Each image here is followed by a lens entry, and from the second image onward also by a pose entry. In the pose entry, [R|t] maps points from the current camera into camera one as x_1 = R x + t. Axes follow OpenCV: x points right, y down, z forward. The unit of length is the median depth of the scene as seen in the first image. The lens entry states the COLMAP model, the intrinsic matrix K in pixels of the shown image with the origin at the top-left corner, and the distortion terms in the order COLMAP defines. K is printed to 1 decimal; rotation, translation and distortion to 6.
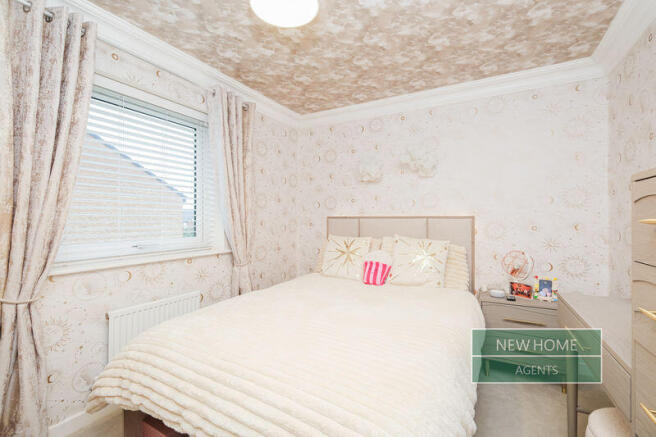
lens RADIAL K [[285.3, 0, 330.1], [0, 285.3, 219.2], [0, 0, 1]] dist [-0.007488, 0.000661]
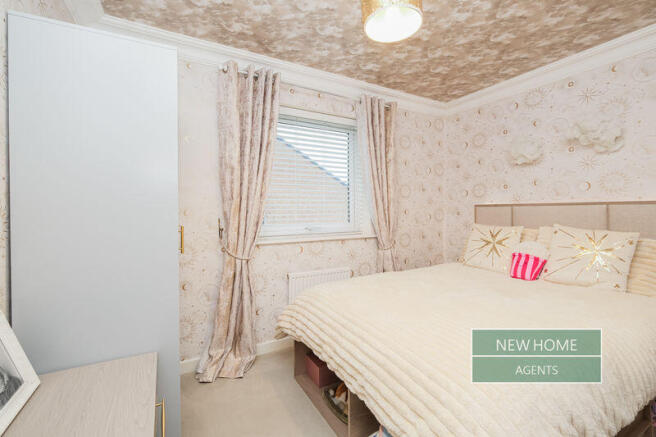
lens RADIAL K [[285.3, 0, 332.6], [0, 285.3, 208.4], [0, 0, 1]] dist [-0.007488, 0.000661]
pose [[0.852975, -0.007287, -0.521901, 0.120599], [0.003442, 0.999959, -0.008338, 0.013907], [0.521940, 0.005316, 0.852966, -0.077205]]
